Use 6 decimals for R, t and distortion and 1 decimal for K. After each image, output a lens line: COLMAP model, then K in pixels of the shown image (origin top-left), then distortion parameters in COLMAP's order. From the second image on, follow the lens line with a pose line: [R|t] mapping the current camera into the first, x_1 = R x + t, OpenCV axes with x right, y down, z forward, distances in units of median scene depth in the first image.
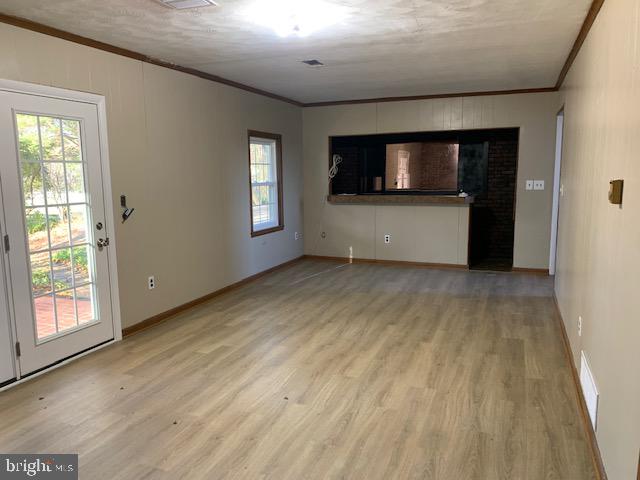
lens RADIAL K [[487.5, 0, 322.3], [0, 487.5, 239.0], [0, 0, 1]] dist [0.051462, -0.052980]
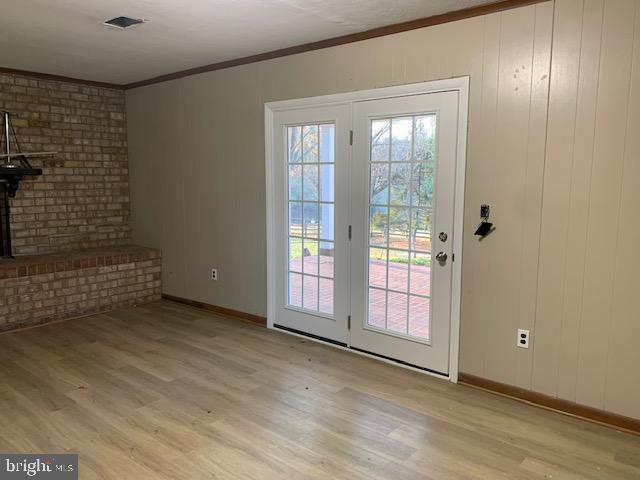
lens RADIAL K [[487.5, 0, 324.7], [0, 487.5, 236.8], [0, 0, 1]] dist [0.051462, -0.052980]
pose [[-0.309856, 0.129839, -0.941876, 0.442391], [-0.132490, 0.975070, 0.178001, -0.164068], [0.941507, 0.179944, -0.284929, 1.153729]]
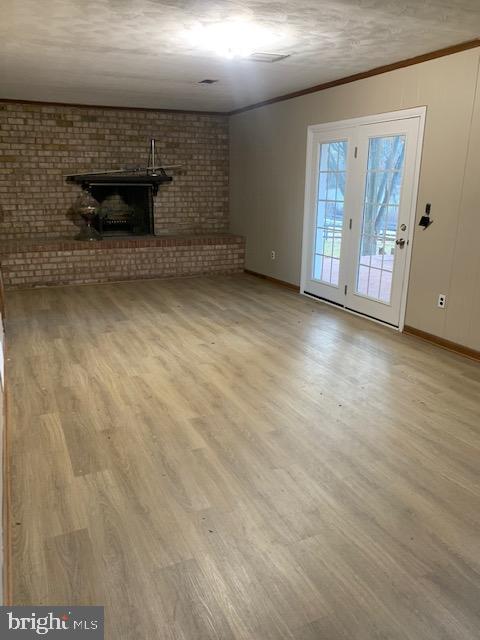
lens RADIAL K [[487.5, 0, 240.4], [0, 487.5, 324.4], [0, 0, 1]] dist [0.051462, -0.052980]
pose [[-0.686725, 0.213539, -0.694845, 0.743104], [-0.099097, 0.919454, 0.380505, -0.242867], [0.720131, 0.330160, -0.610250, 1.663379]]
